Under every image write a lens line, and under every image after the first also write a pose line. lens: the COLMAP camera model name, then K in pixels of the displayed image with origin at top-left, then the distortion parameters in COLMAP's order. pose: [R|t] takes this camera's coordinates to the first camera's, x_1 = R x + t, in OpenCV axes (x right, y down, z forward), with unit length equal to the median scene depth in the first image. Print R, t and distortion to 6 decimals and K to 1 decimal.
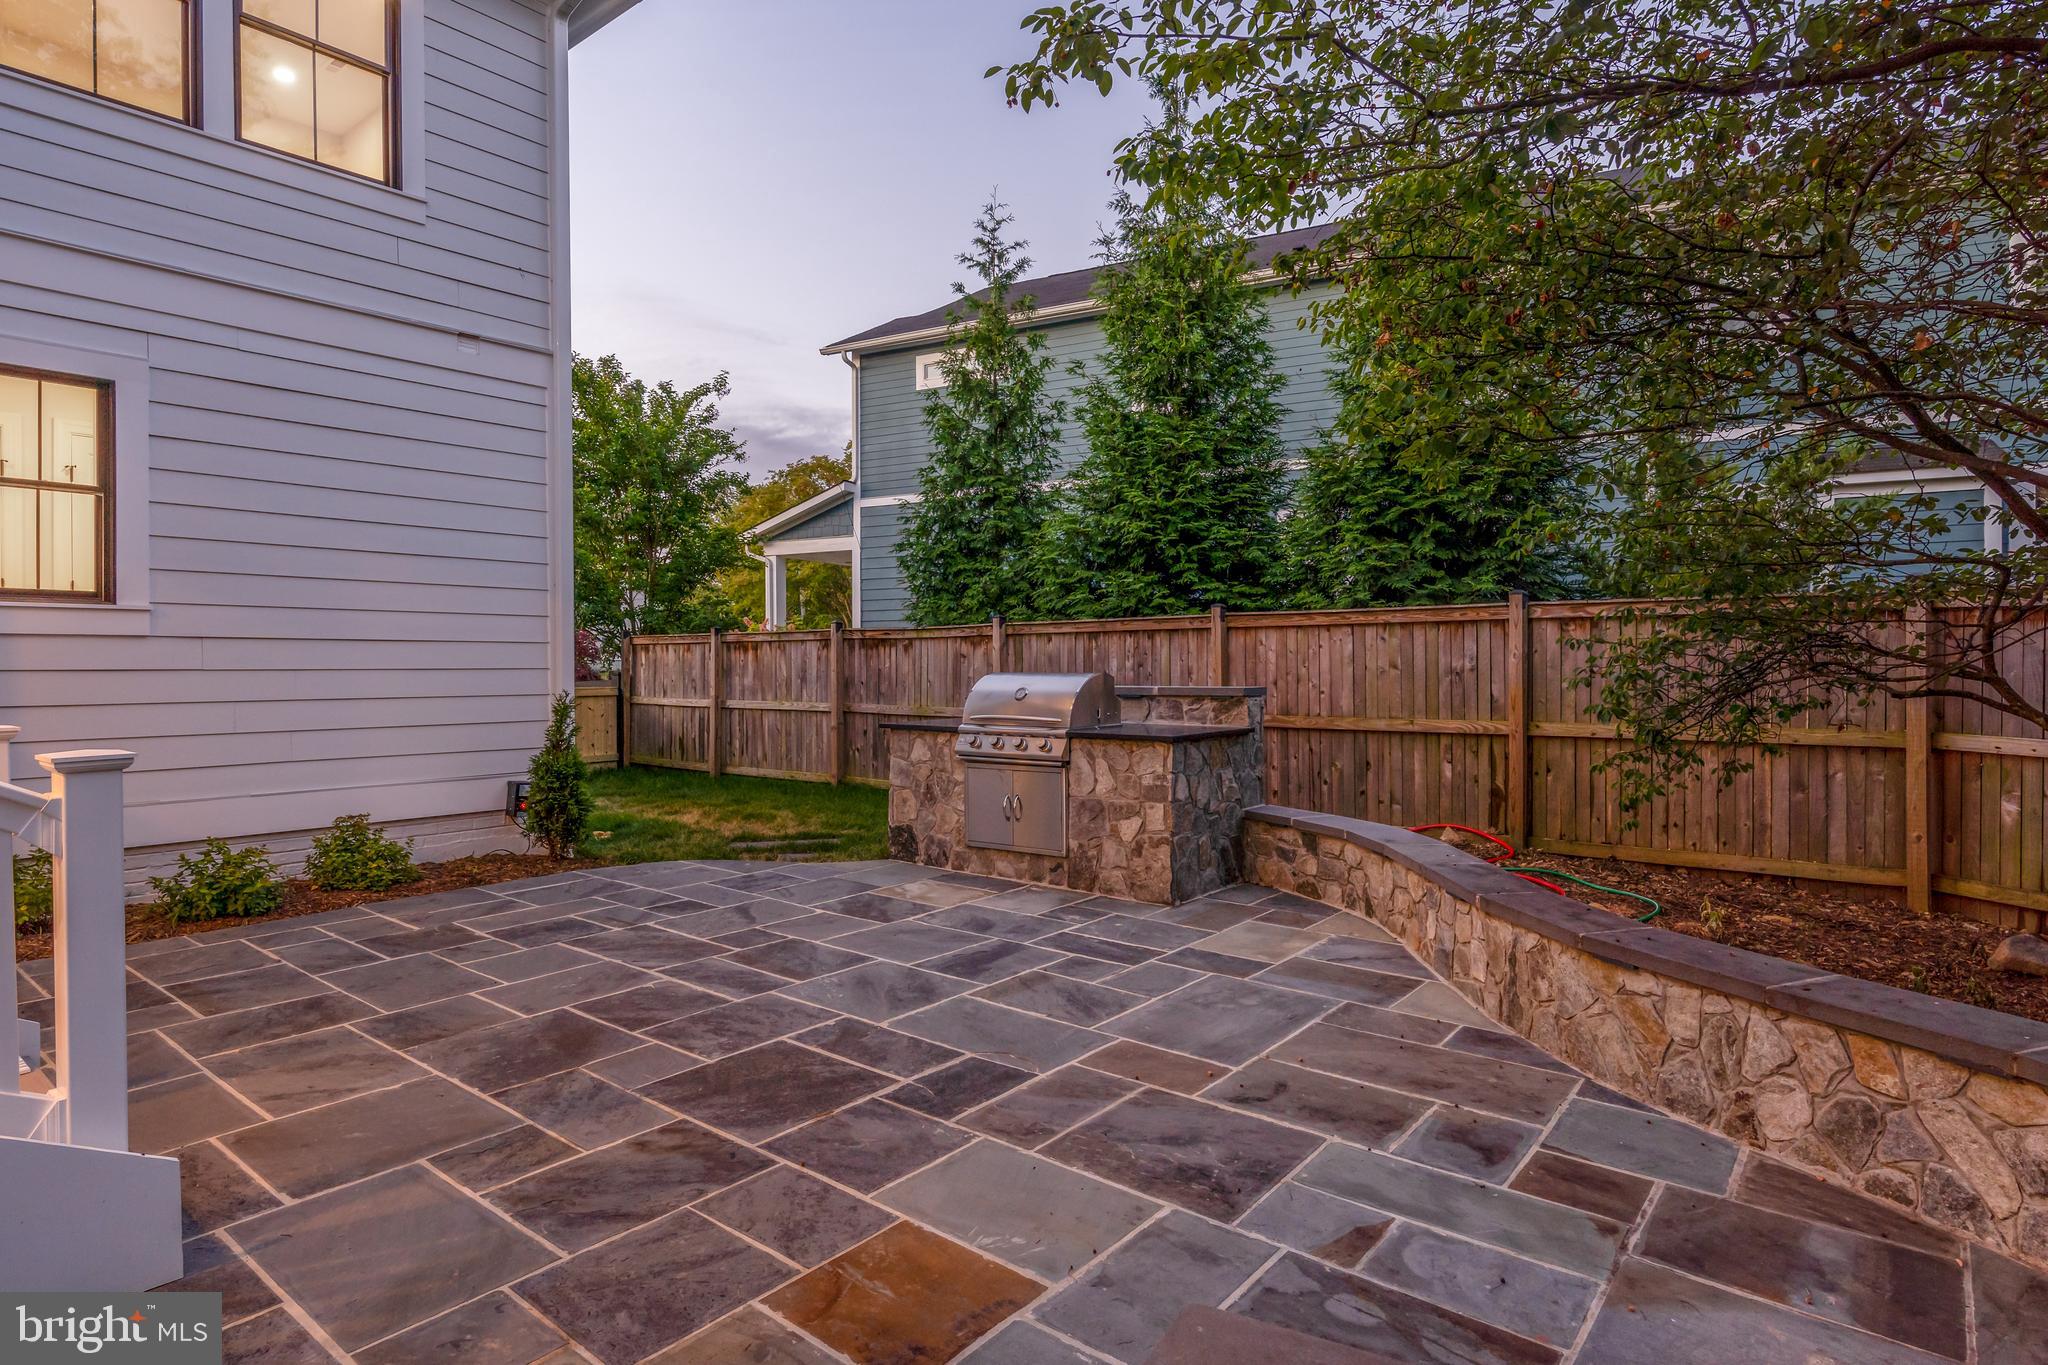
lens RADIAL K [[1130.2, 0, 1052.7], [0, 1130.2, 670.8], [0, 0, 1]] dist [-0.006934, 0.000666]
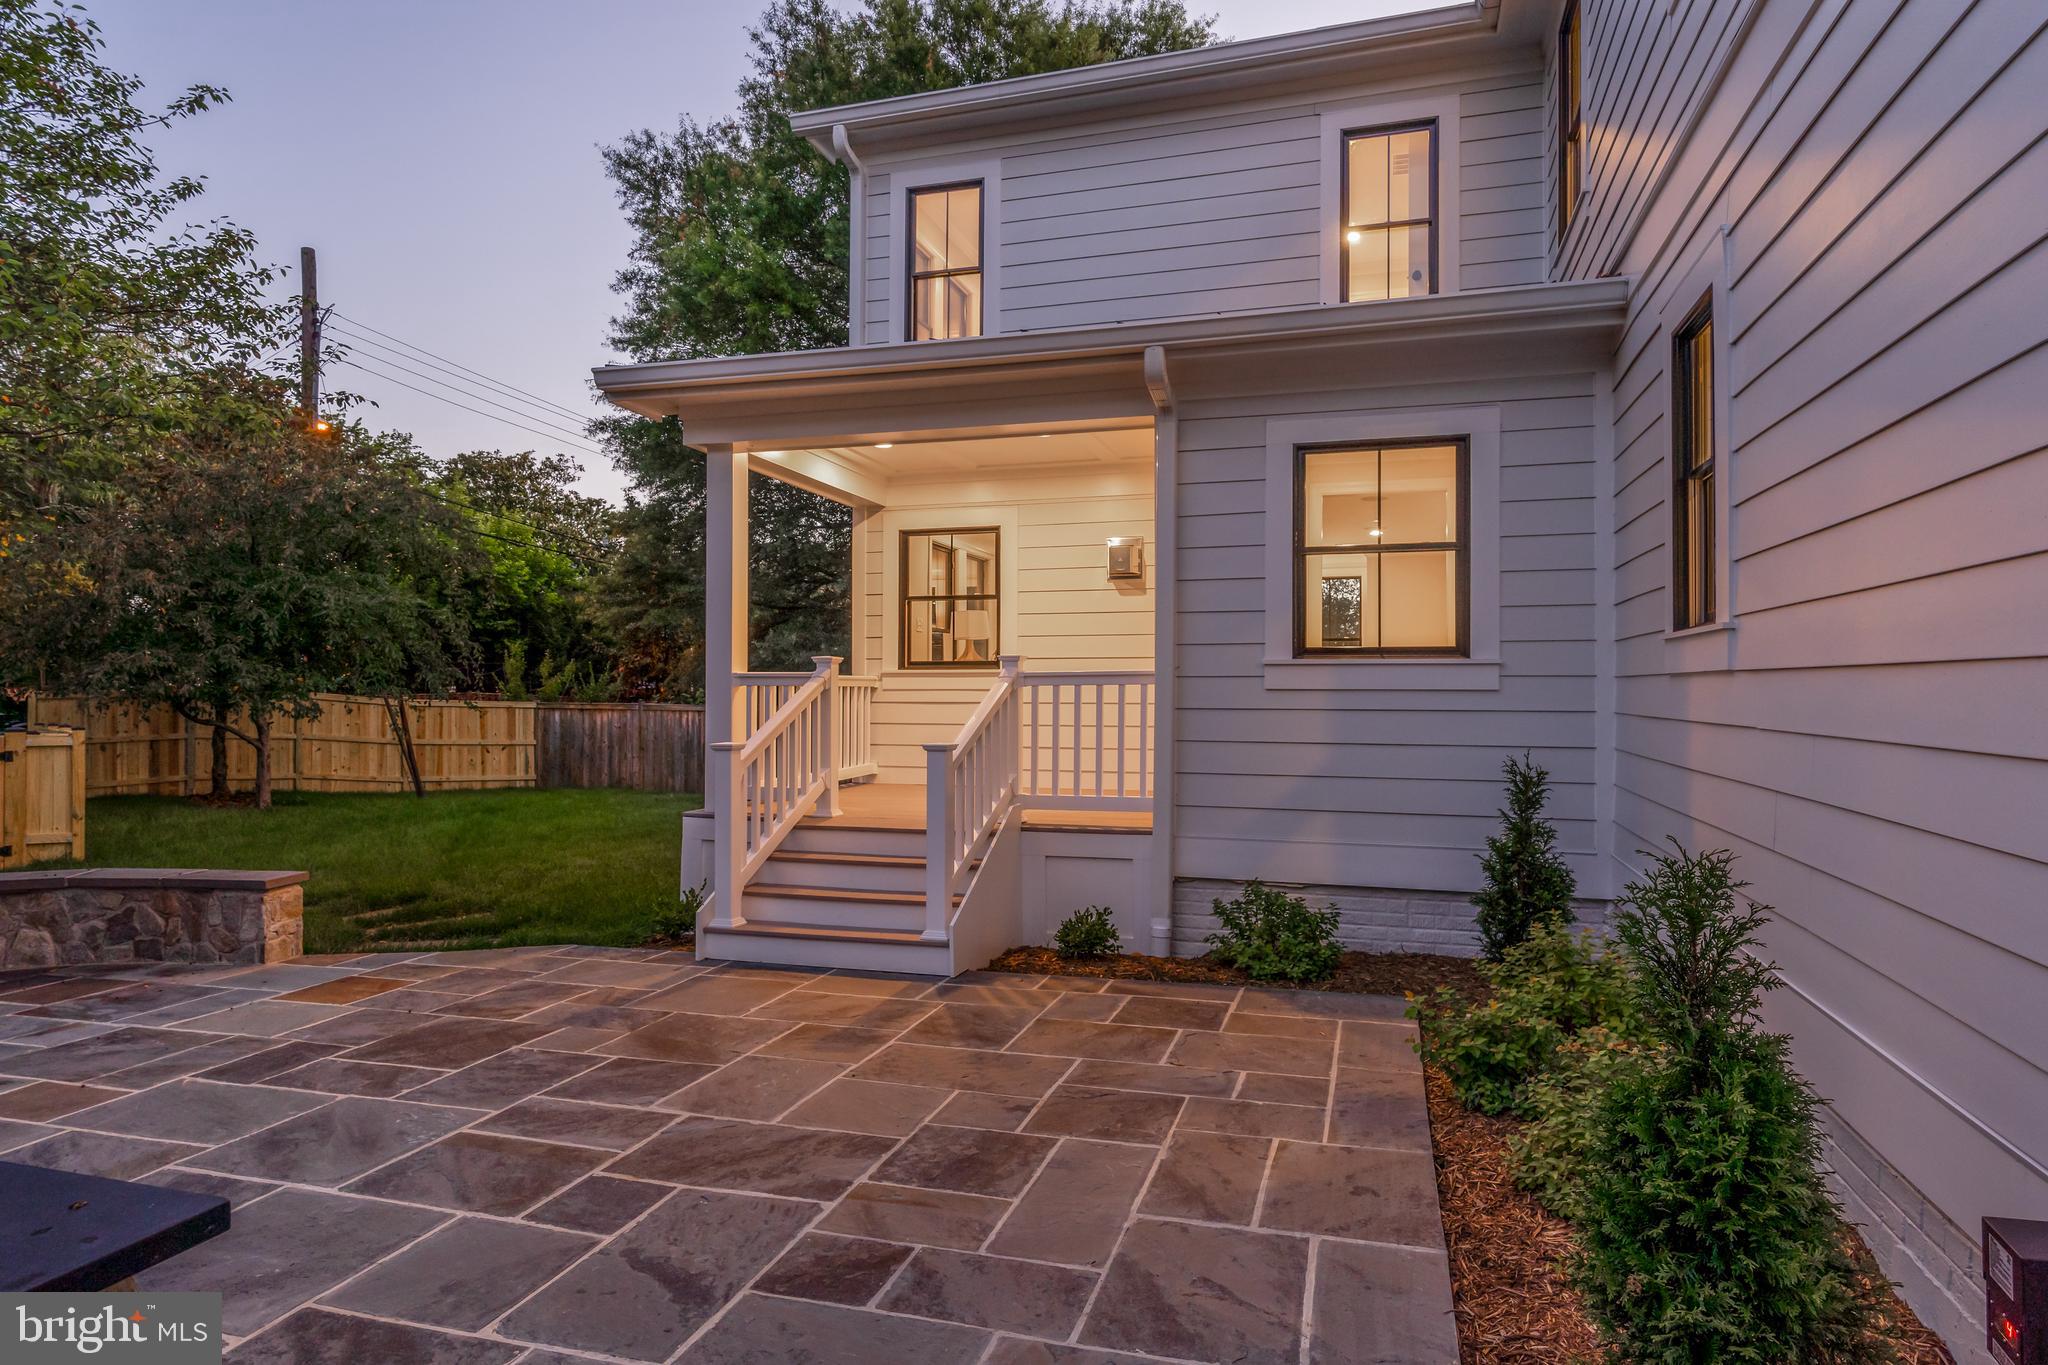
lens RADIAL K [[1130.2, 0, 1030.6], [0, 1130.2, 683.2], [0, 0, 1]] dist [-0.006934, 0.000666]
pose [[-0.934117, -0.000718, -0.356967, -0.352277], [-0.001872, 0.999994, 0.002886, -0.029806], [0.356963, 0.003364, -0.934113, 2.093565]]
